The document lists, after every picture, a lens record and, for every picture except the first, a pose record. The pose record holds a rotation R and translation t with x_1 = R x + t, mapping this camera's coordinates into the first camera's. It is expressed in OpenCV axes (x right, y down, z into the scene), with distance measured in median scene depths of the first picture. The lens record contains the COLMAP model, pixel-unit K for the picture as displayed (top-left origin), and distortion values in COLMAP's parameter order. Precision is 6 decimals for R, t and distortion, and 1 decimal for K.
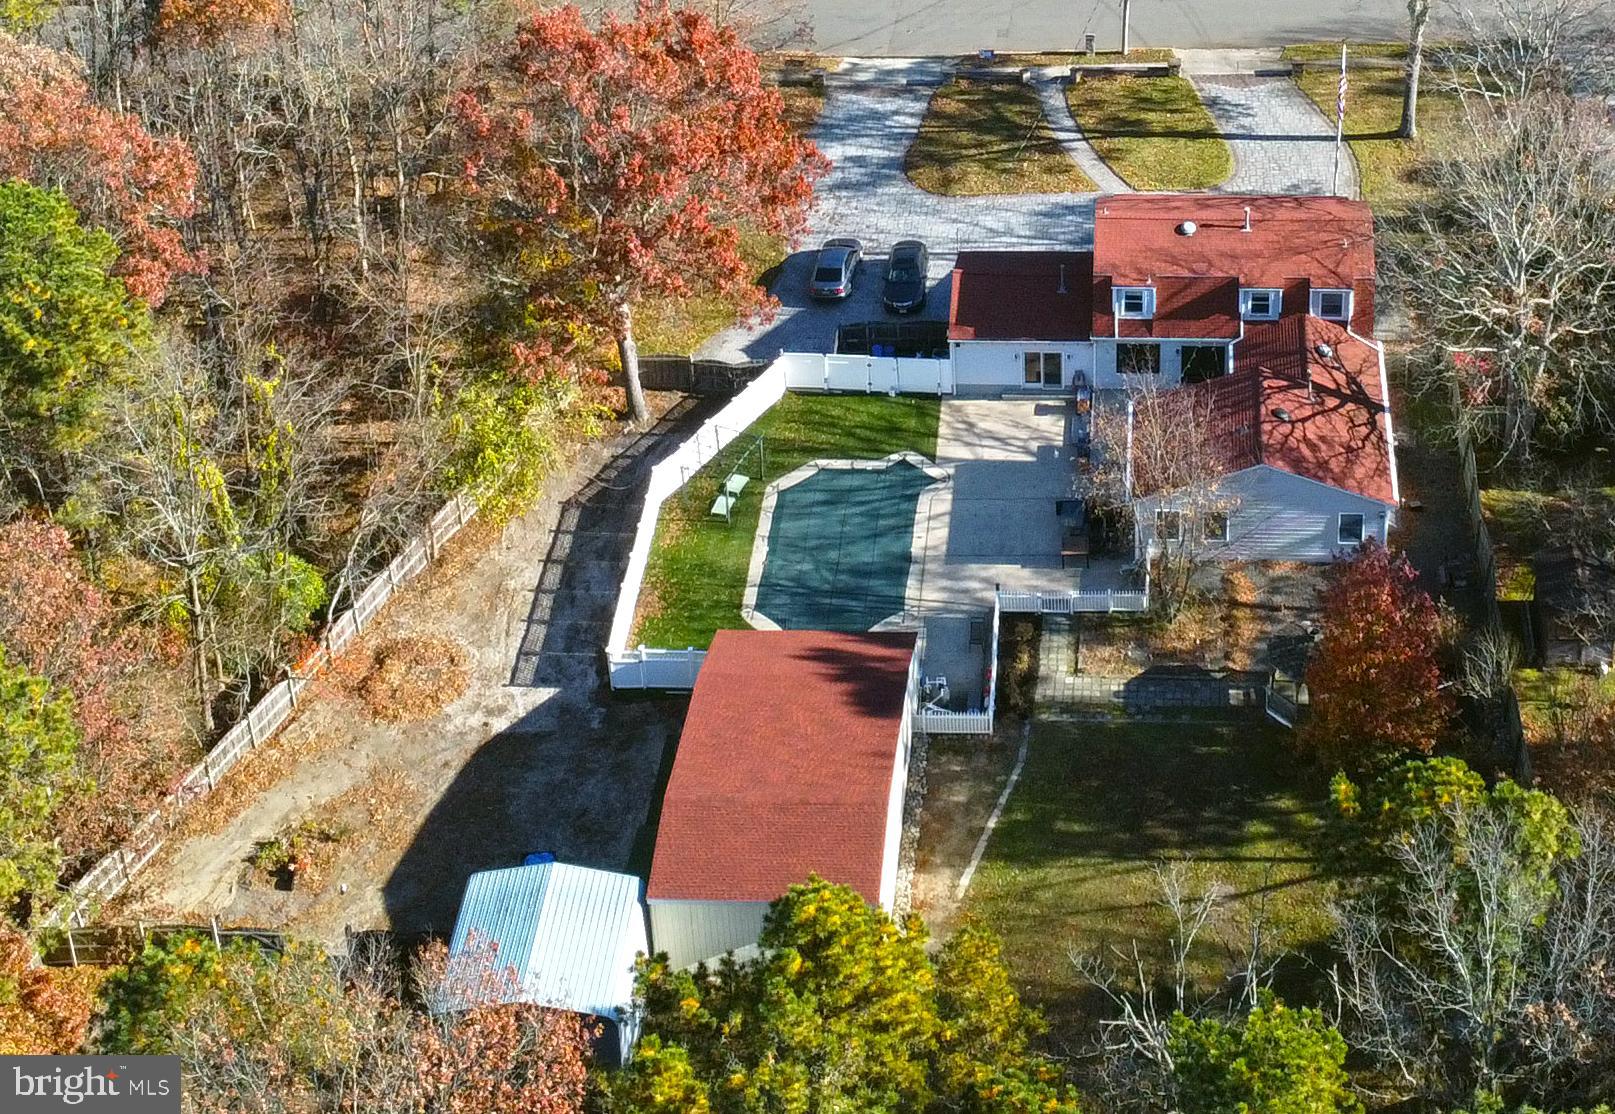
lens RADIAL K [[2878.2, 0, 1061.7], [0, 2878.2, 4.5], [0, 0, 1]] dist [-0.013481, 0.000000]
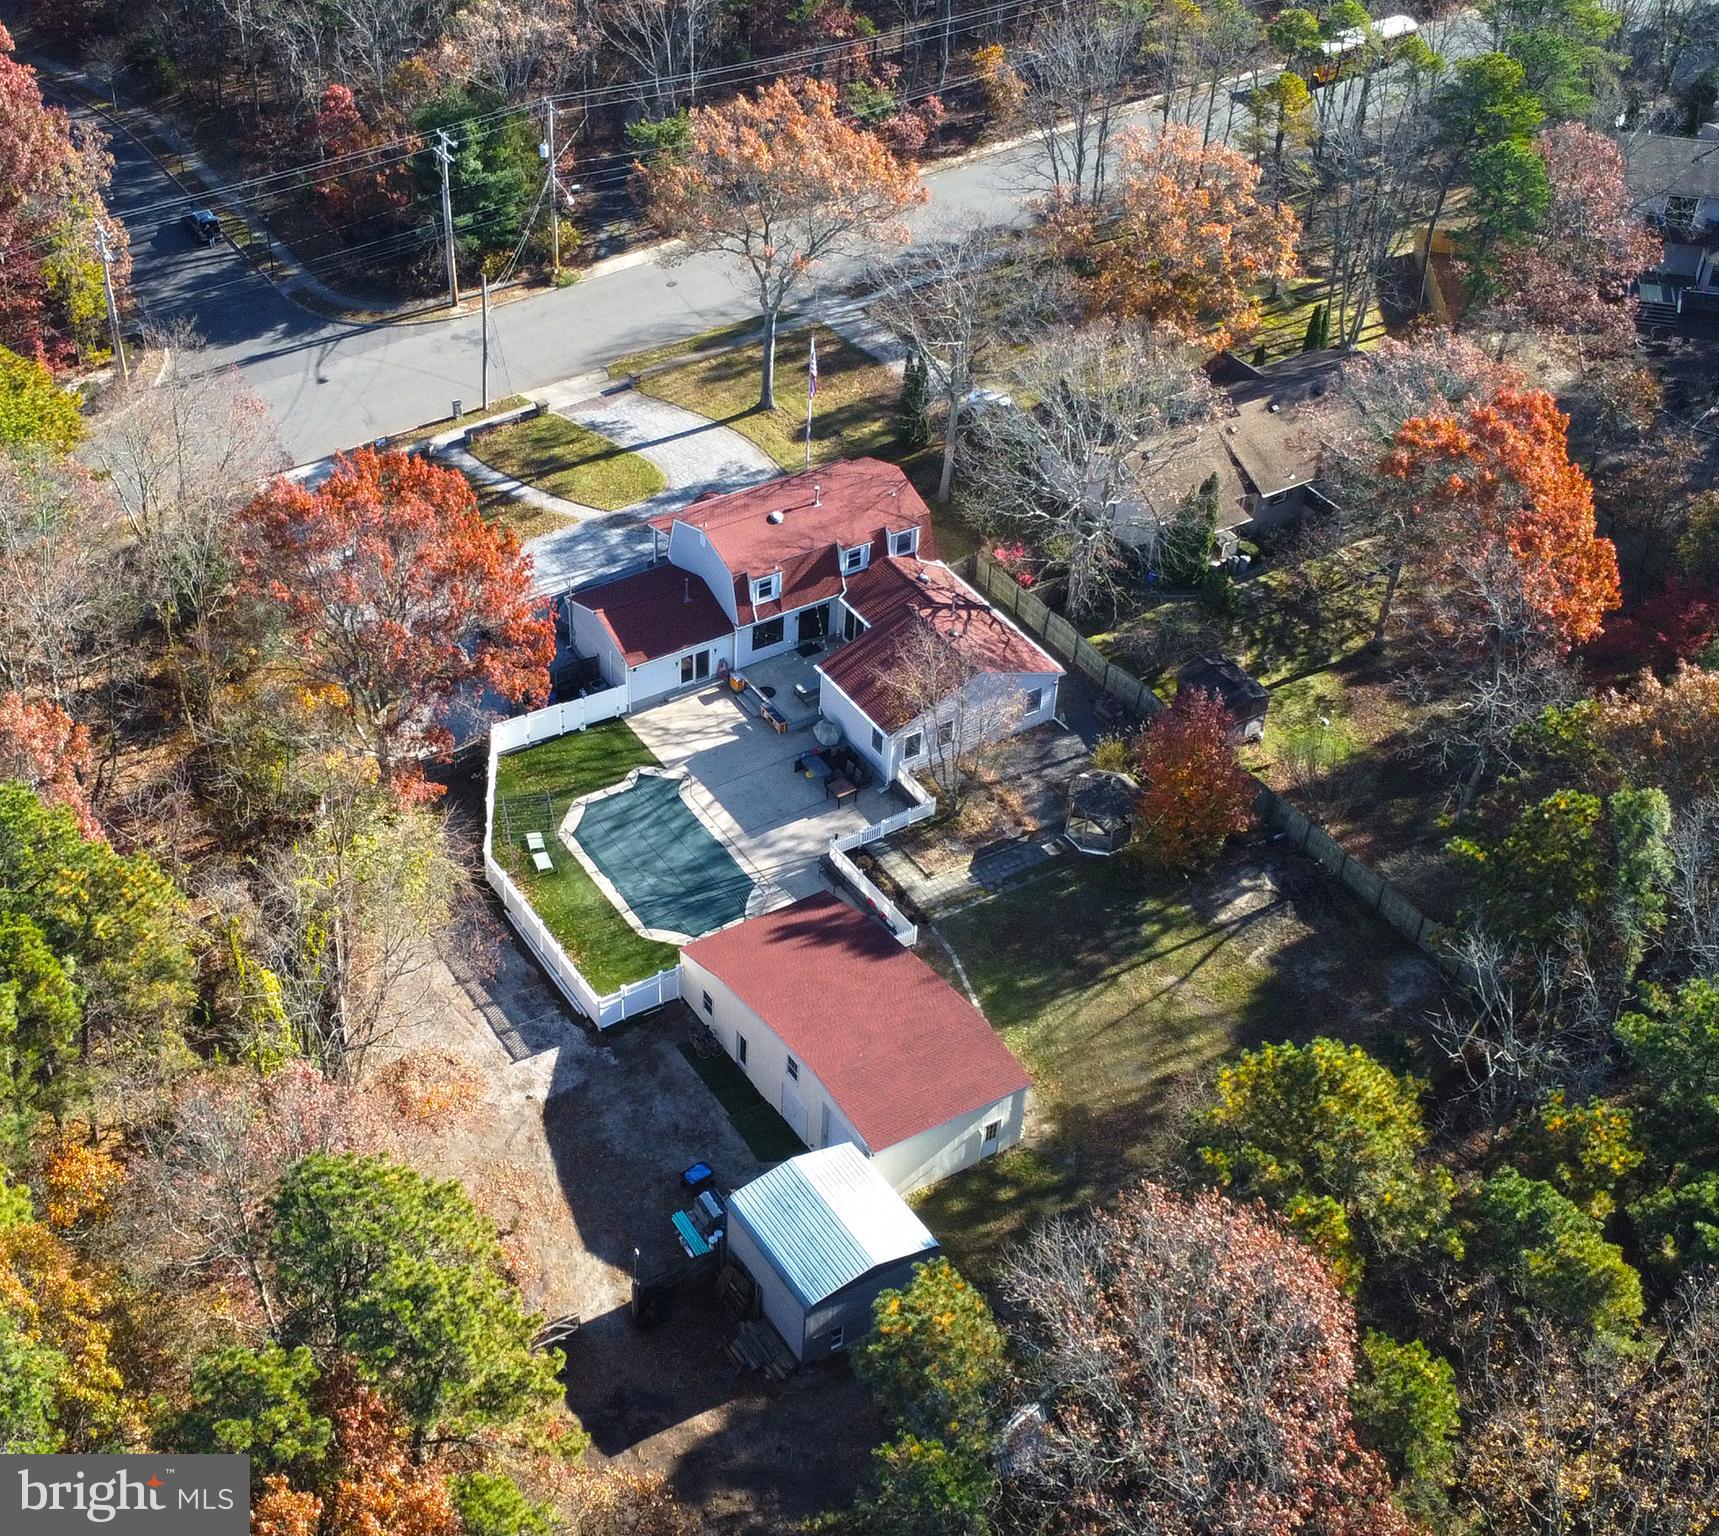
lens RADIAL K [[2350.0, 0, 685.7], [0, 2350.0, 760.7], [0, 0, 1]] dist [-0.030873, 0.000000]
pose [[0.853347, -0.325045, 0.407608, -0.447327], [0.242268, 0.939536, 0.242028, -0.077265], [-0.461633, -0.107783, 0.880499, 0.159134]]
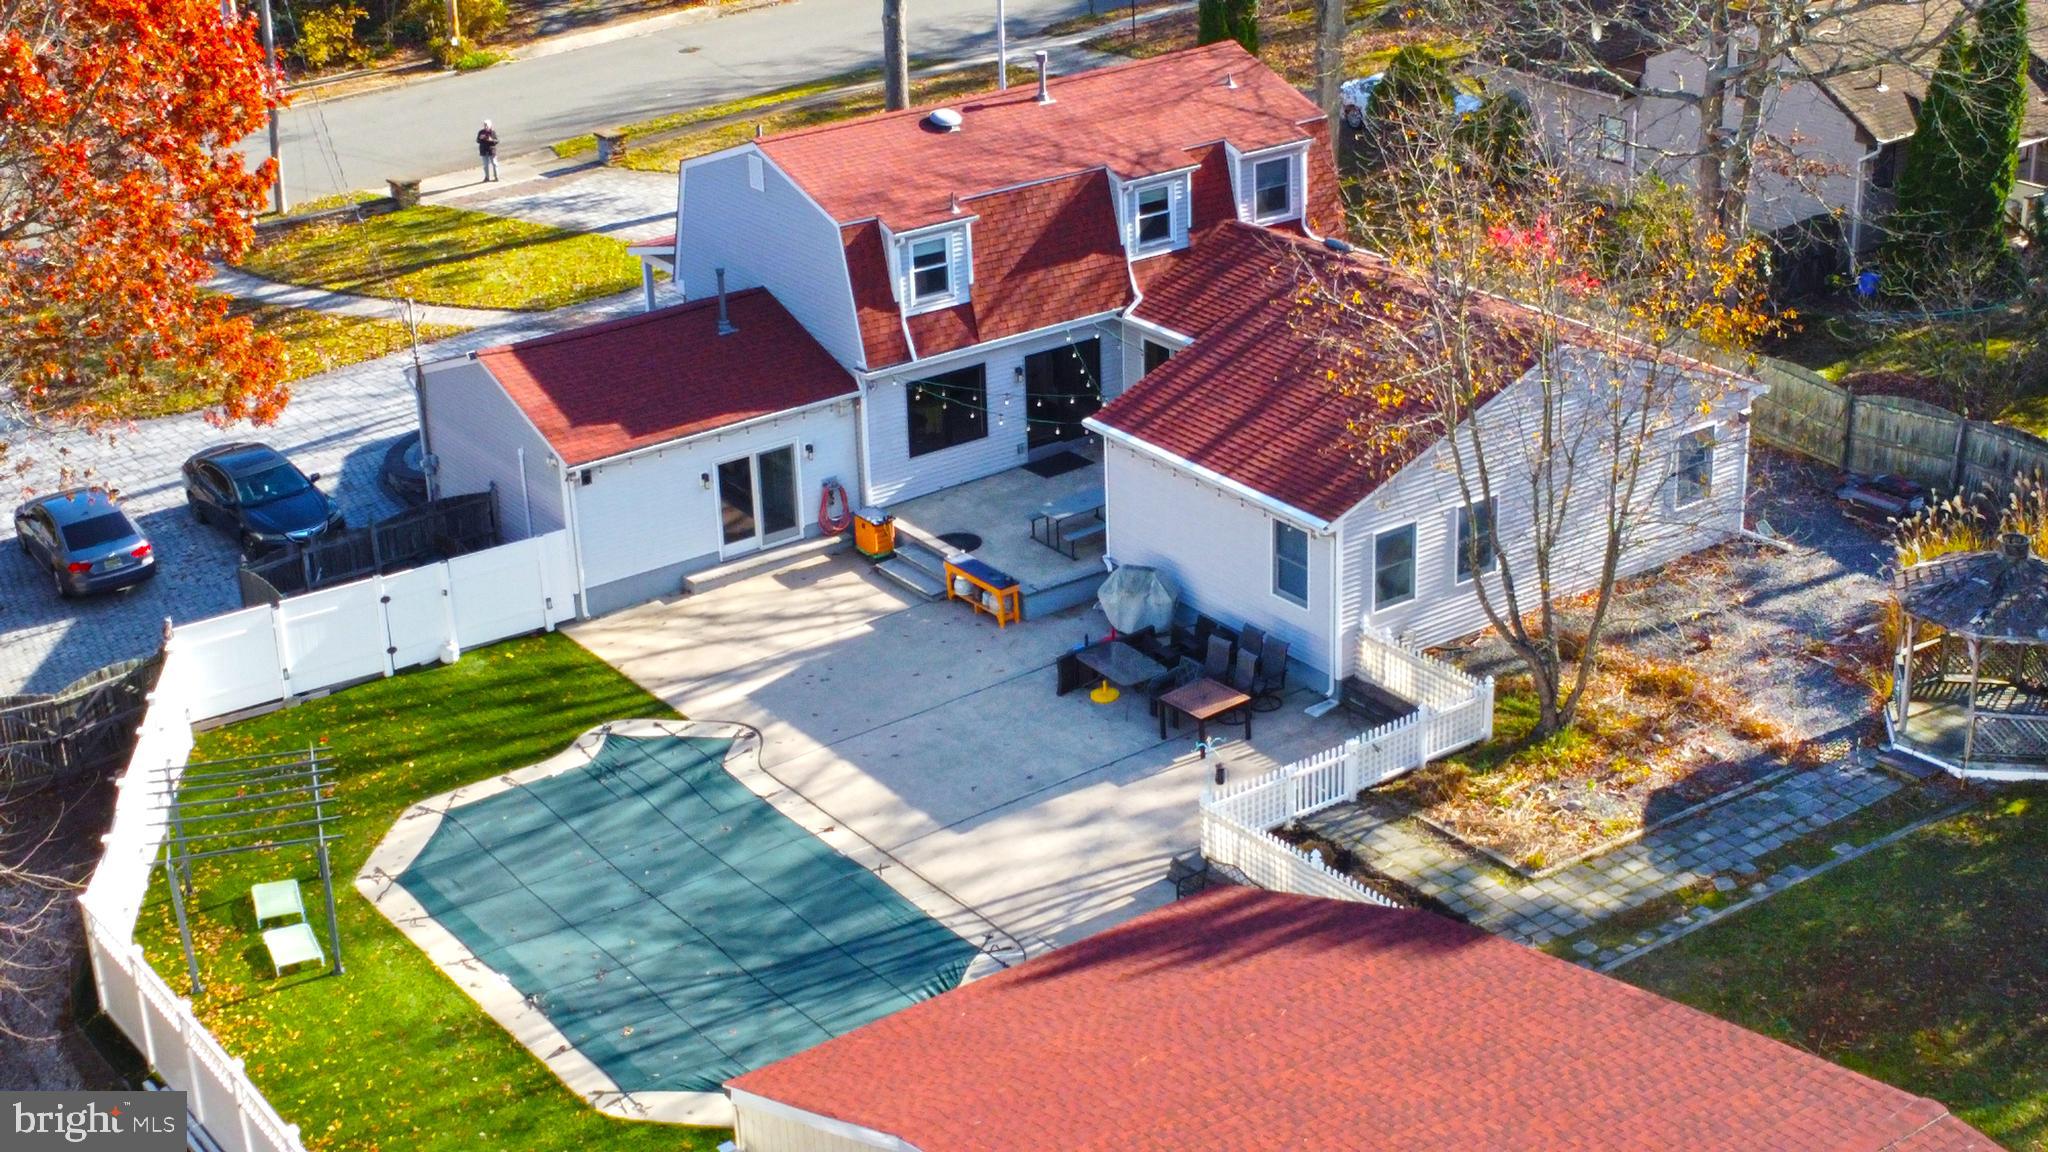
lens RADIAL K [[2937.6, 0, 1029.9], [0, 2937.6, 586.9], [0, 0, 1]] dist [-0.028906, 0.000000]
pose [[0.793451, -0.258004, 0.551243, -0.239904], [0.310052, 0.950719, -0.001309, 0.164653], [-0.523739, 0.171952, 0.834344, 0.655667]]
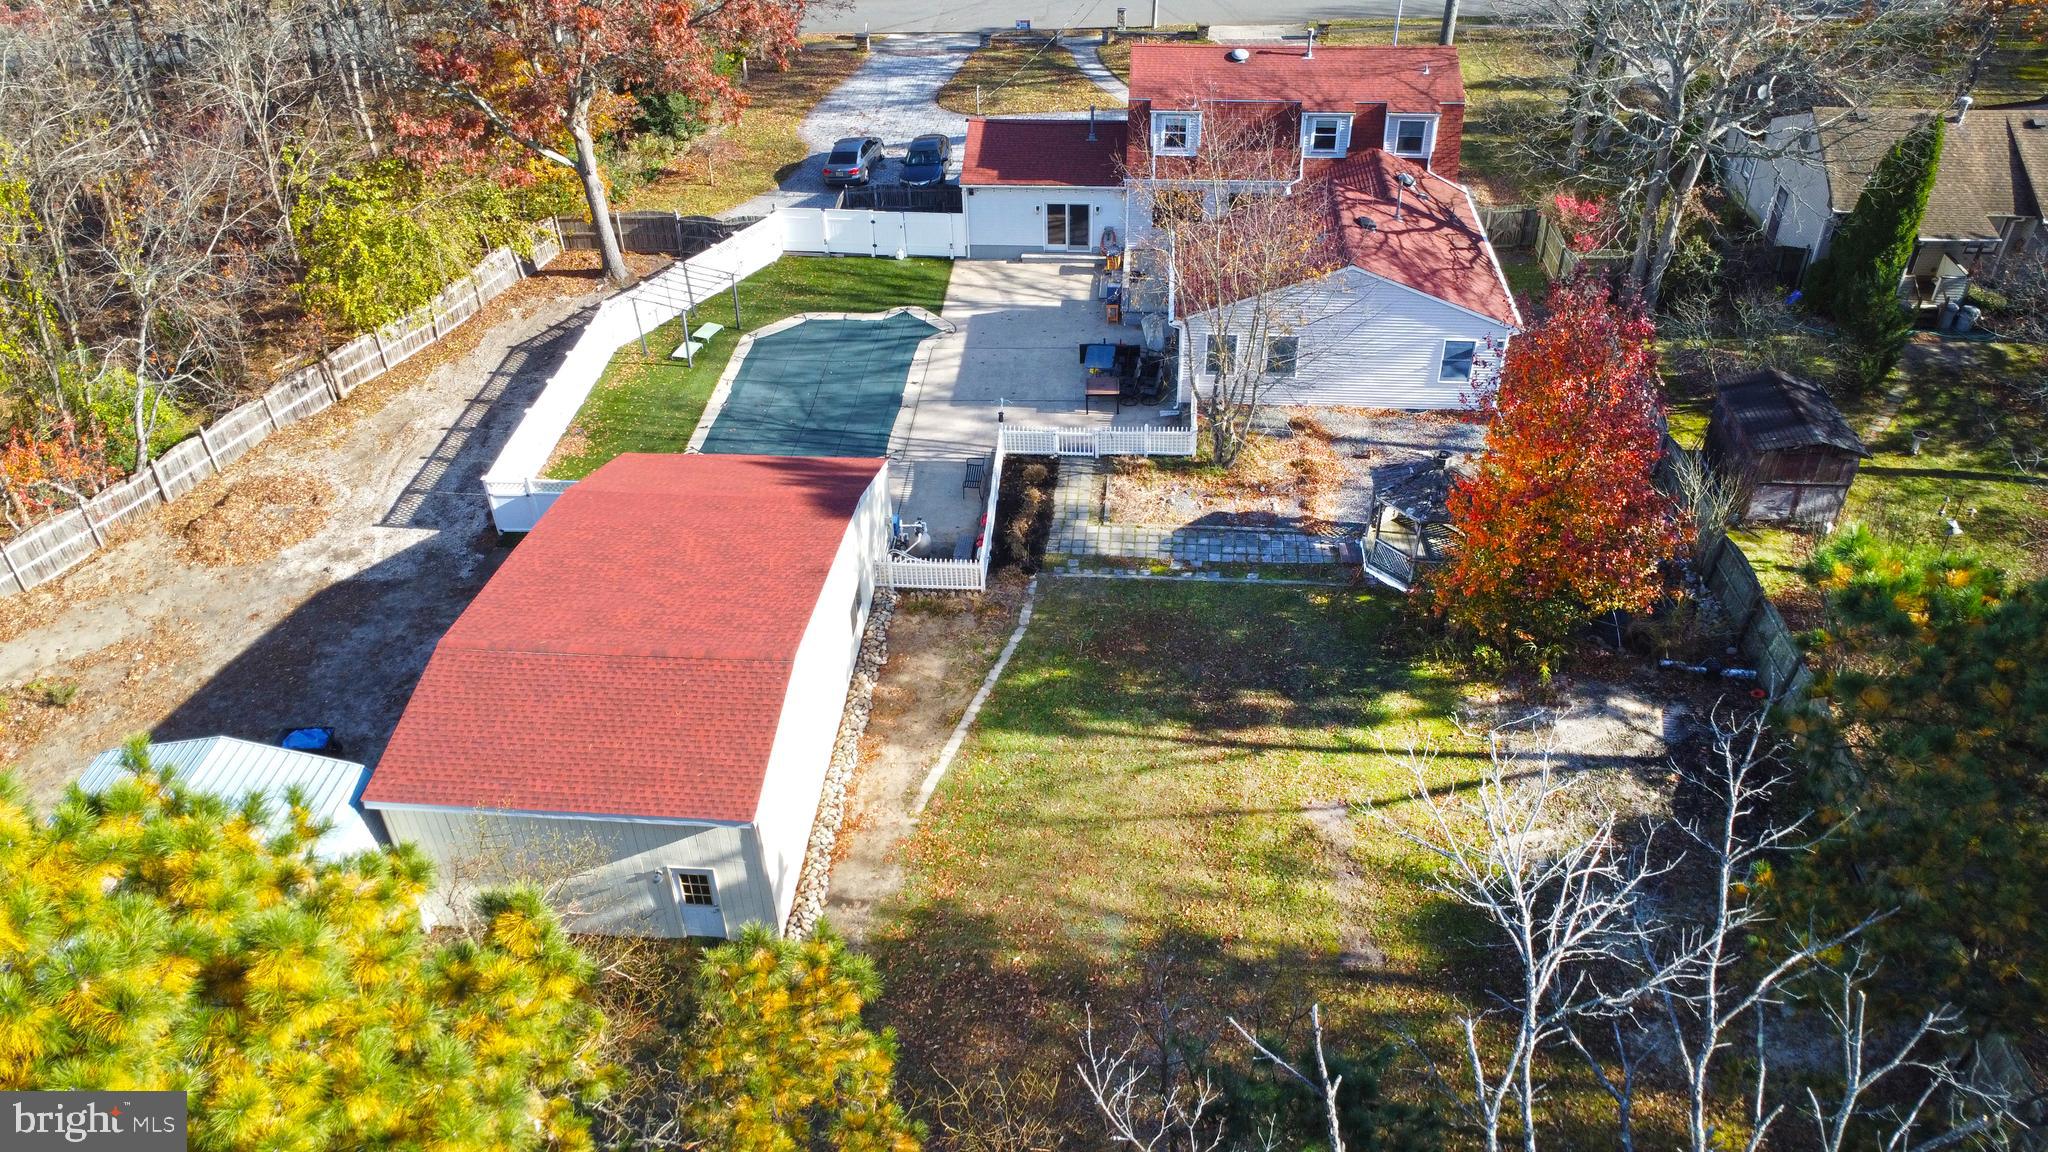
lens RADIAL K [[1470.7, 0, 1016.4], [0, 1470.7, 572.8], [0, 0, 1]] dist [-0.021232, -0.020025]
pose [[0.998690, 0.020680, -0.046797, 0.000961], [-0.013392, 0.988442, 0.151010, 0.176565], [0.049379, -0.150185, 0.987424, 0.580689]]
